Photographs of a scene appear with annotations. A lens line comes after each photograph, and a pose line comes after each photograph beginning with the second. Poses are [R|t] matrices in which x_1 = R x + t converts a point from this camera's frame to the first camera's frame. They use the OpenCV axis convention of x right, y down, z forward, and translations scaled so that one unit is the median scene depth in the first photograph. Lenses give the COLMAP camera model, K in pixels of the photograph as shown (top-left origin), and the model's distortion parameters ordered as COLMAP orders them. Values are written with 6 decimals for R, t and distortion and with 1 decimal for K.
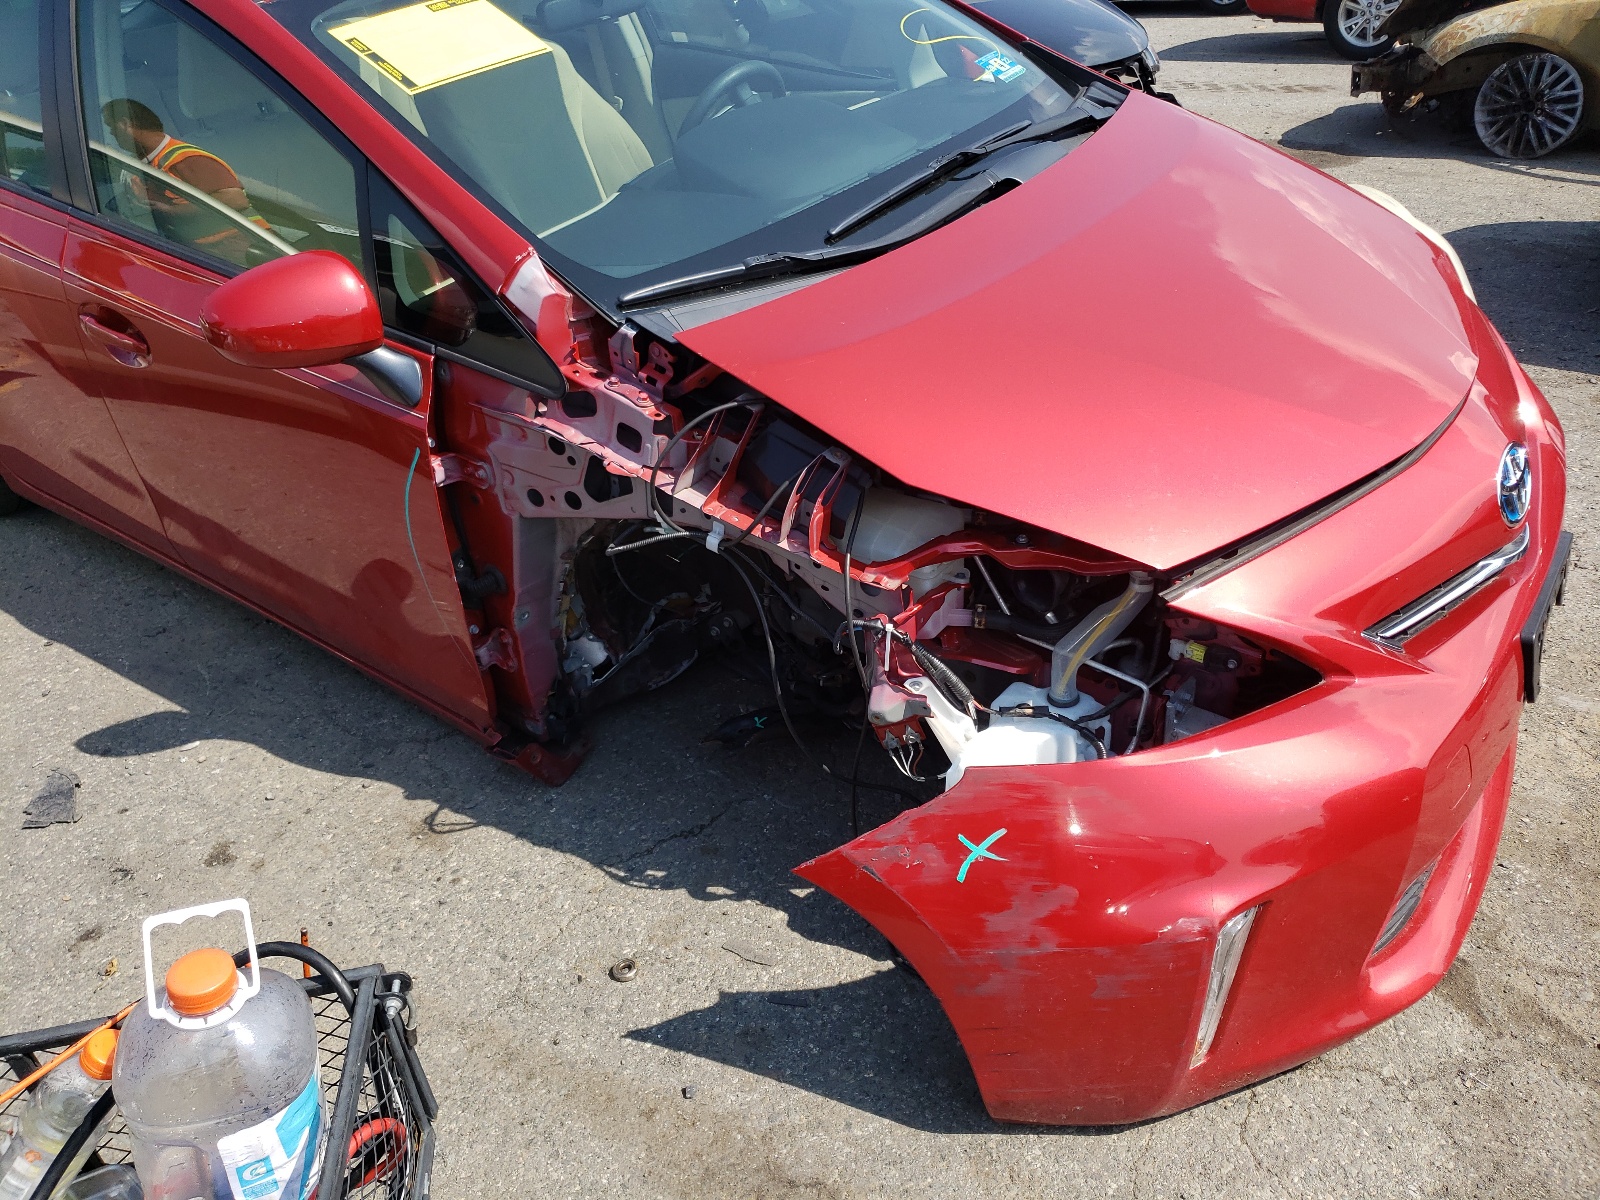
lens RADIAL K [[1203.4, 0, 799.4], [0, 1203.4, 563.7], [0, 0, 1]] dist [-0.041868, 0.078365]
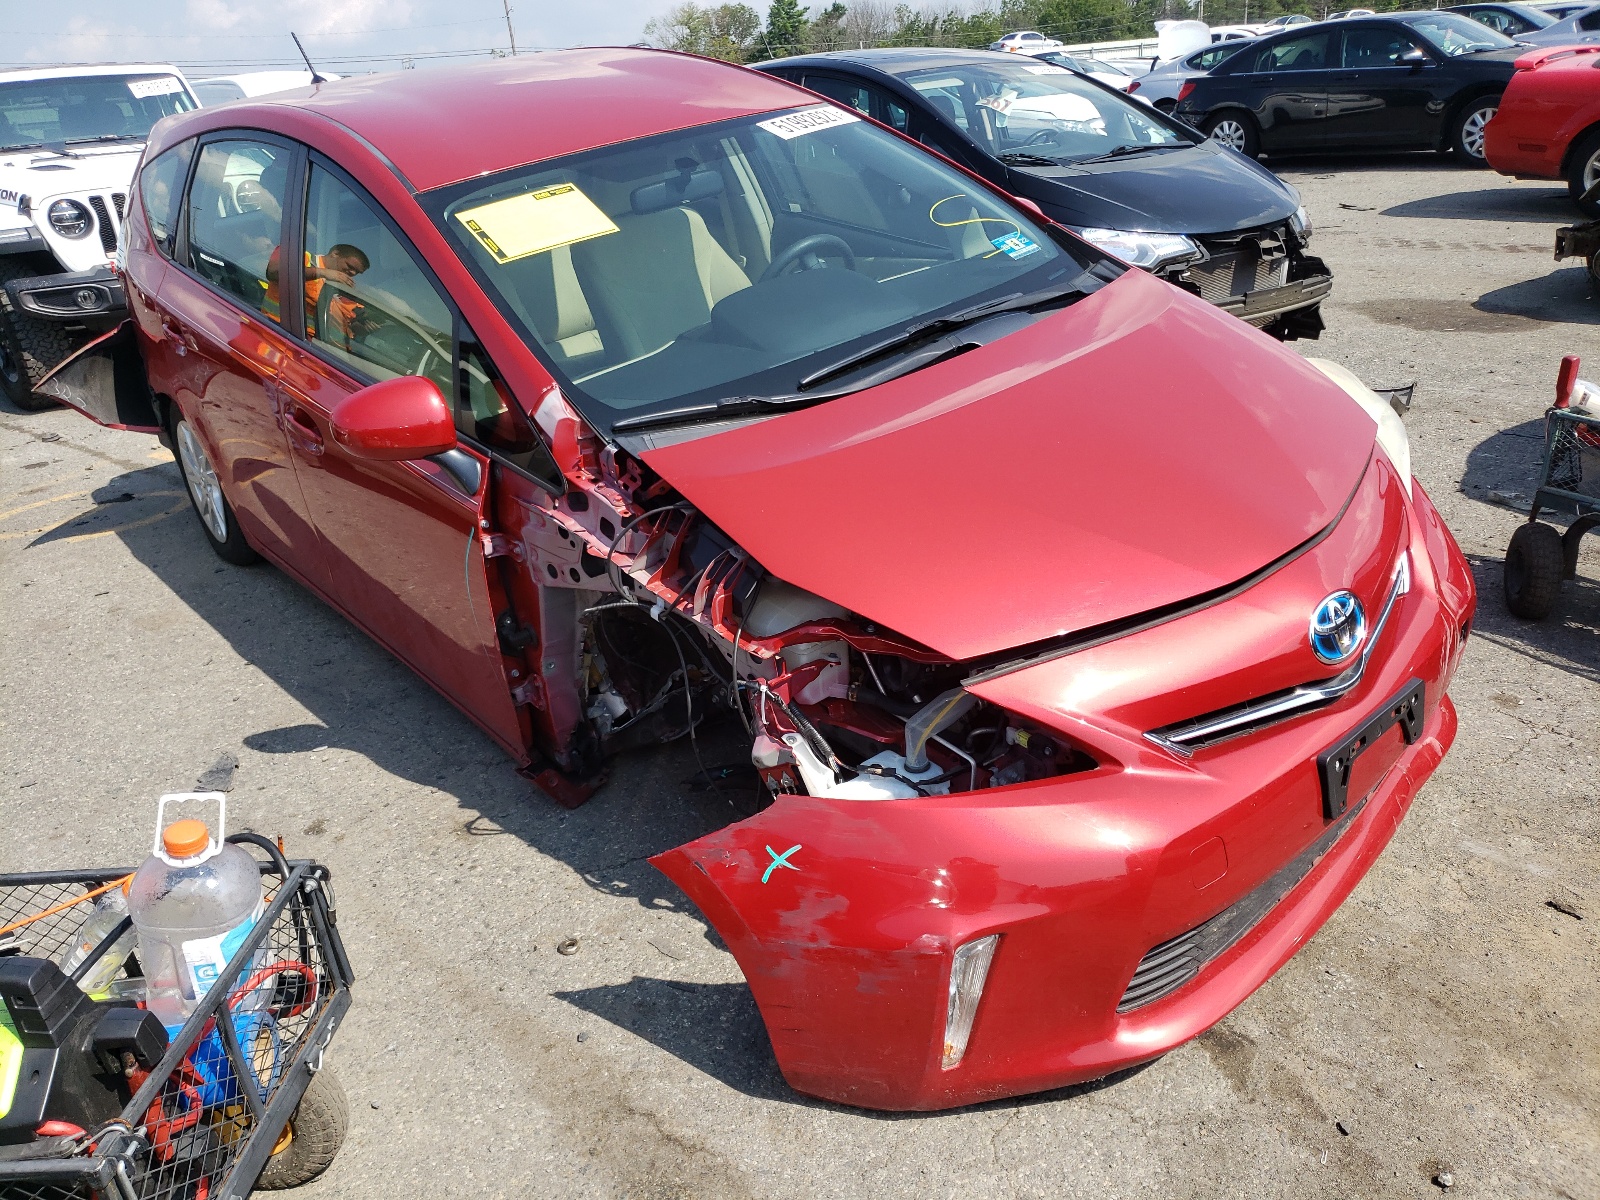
lens RADIAL K [[1213.1, 0, 800.0], [0, 1213.1, 600.0], [0, 0, 1]] dist [0.002961, 0.000528]
pose [[0.972991, 0.085858, -0.214284, 0.352083], [-0.101751, 0.992733, -0.064252, 0.035557], [0.207210, 0.084320, 0.974656, -0.240110]]
